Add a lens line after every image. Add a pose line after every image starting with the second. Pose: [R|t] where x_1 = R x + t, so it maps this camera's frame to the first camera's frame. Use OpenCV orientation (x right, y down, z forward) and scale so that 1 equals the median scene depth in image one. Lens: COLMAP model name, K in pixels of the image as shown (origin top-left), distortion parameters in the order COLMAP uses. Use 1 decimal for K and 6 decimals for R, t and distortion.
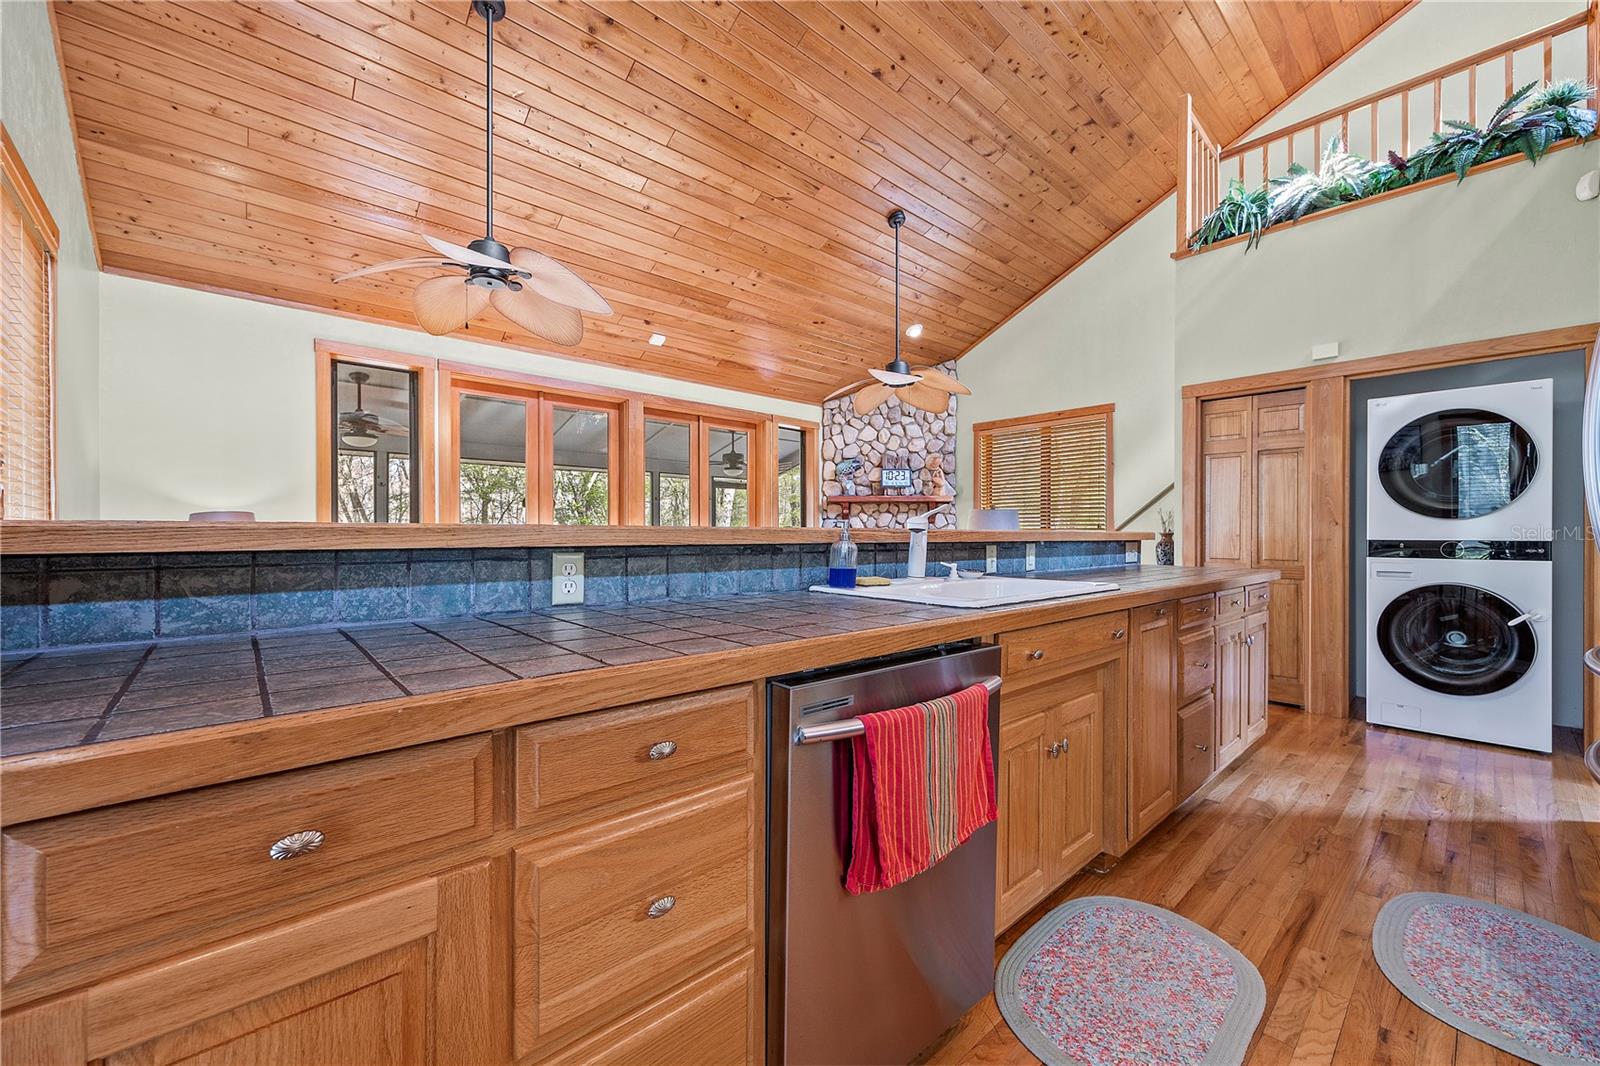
lens RADIAL K [[636.9, 0, 806.3], [0, 636.9, 540.6], [0, 0, 1]] dist [0.000387, 0.000252]
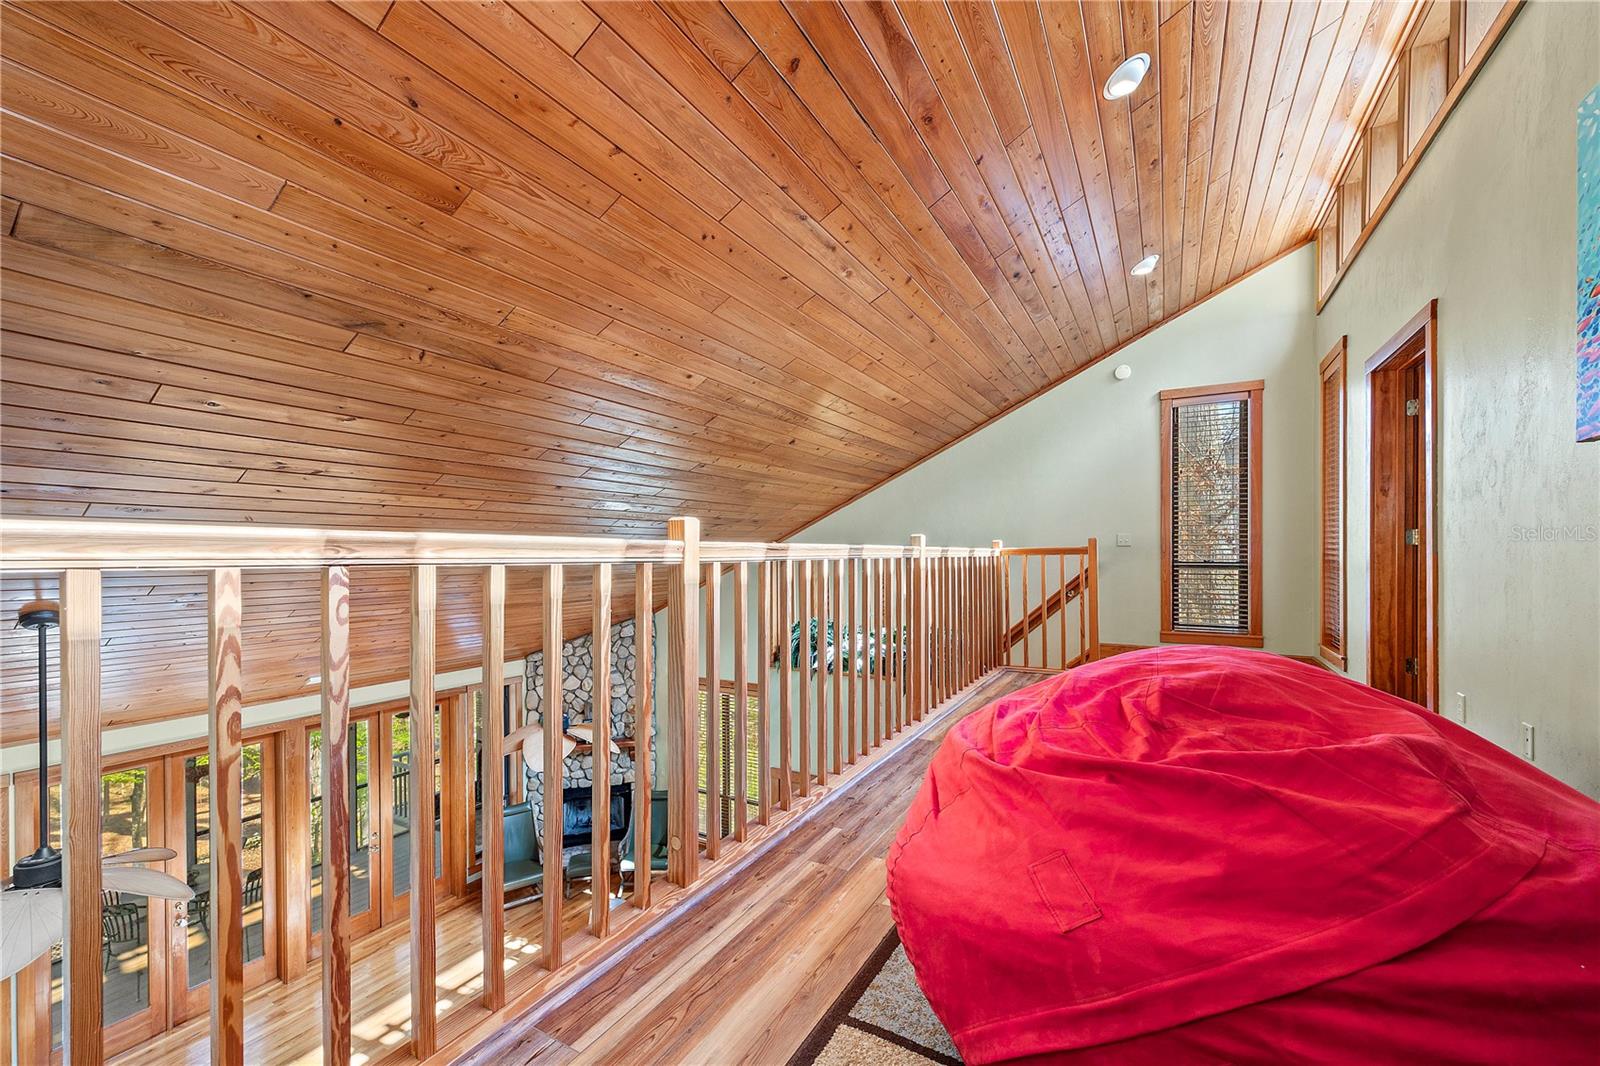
lens RADIAL K [[629.0, 0, 799.4], [0, 629.0, 555.8], [0, 0, 1]] dist [0.000299, 0.000083]
pose [[0.957363, -0.006828, 0.288806, 0.160075], [0.007559, 0.999970, -0.001414, -0.378804], [-0.288788, 0.003537, 0.957386, -0.126101]]
